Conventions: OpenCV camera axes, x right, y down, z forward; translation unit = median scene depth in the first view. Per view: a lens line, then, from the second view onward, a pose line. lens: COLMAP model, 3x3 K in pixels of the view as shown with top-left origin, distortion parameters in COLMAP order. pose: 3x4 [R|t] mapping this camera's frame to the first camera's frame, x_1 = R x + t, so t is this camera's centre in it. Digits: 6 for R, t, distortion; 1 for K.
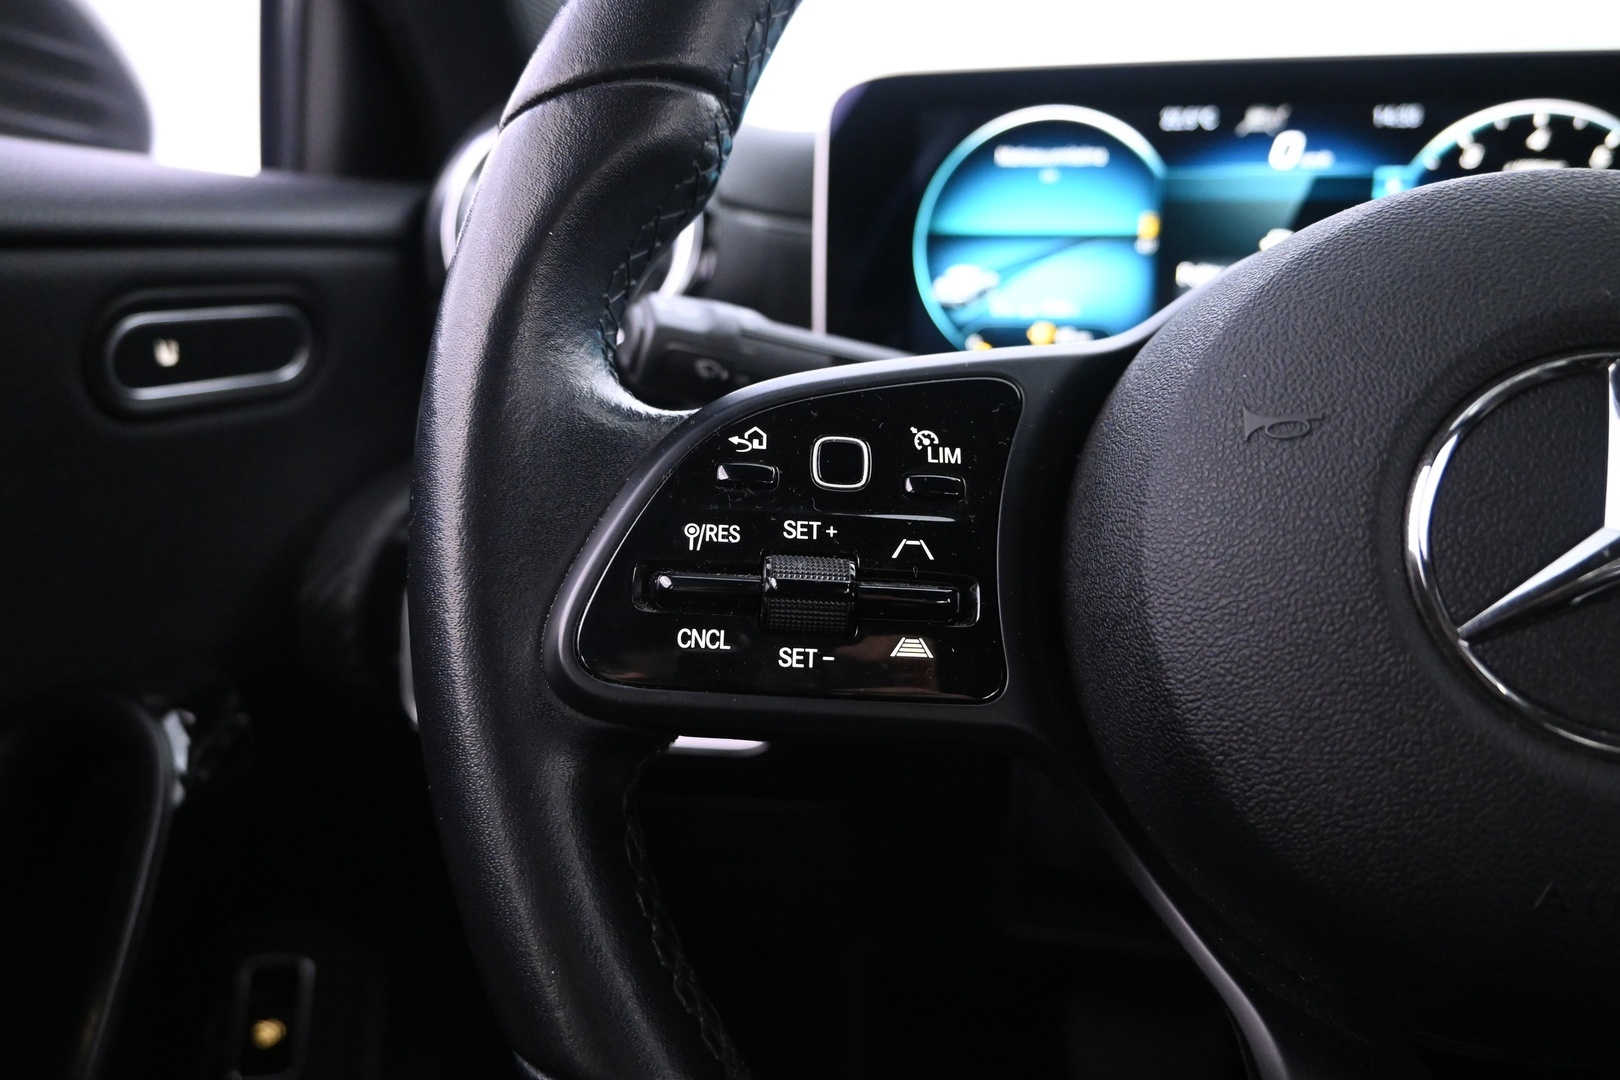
lens RADIAL K [[1117.5, 0, 806.2], [0, 1117.5, 542.9], [0, 0, 1]] dist [-0.000830, 0.004411]
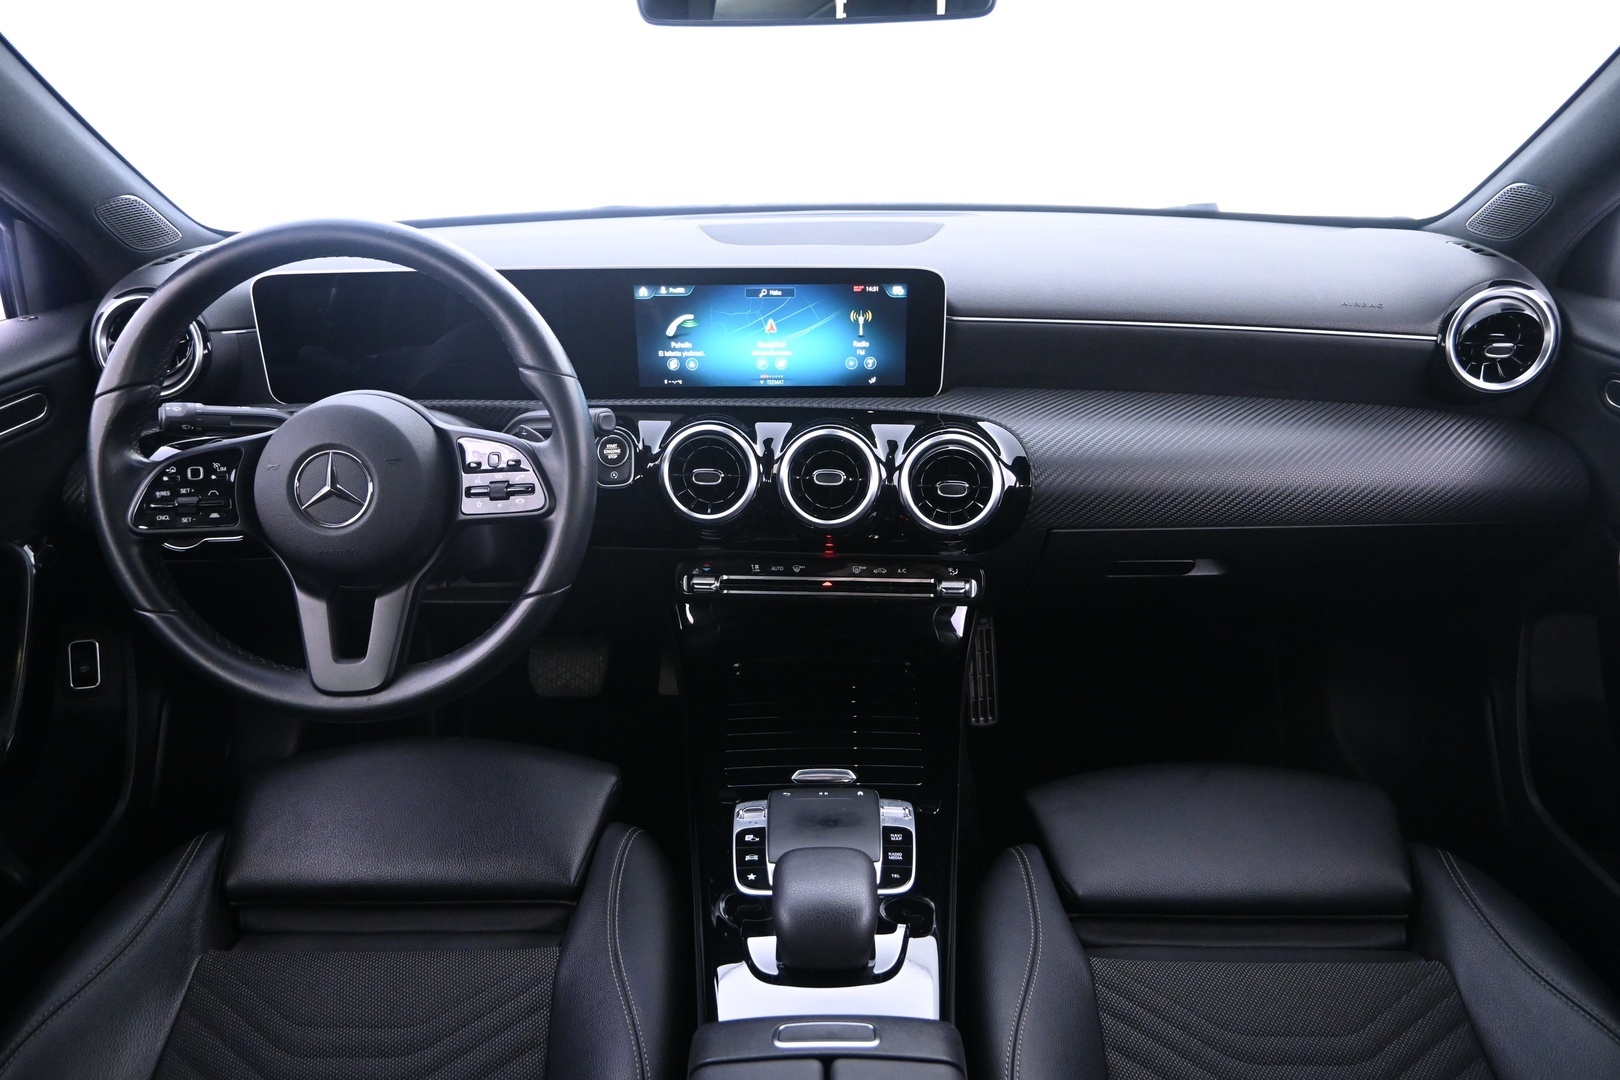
lens RADIAL K [[1117.5, 0, 813.3], [0, 1117.5, 536.7], [0, 0, 1]] dist [-0.000830, 0.004411]
pose [[0.984216, -0.092601, 0.150809, 1.718028], [0.060891, 0.977340, 0.202728, -0.566377], [-0.166164, -0.190345, 0.967553, -3.632578]]
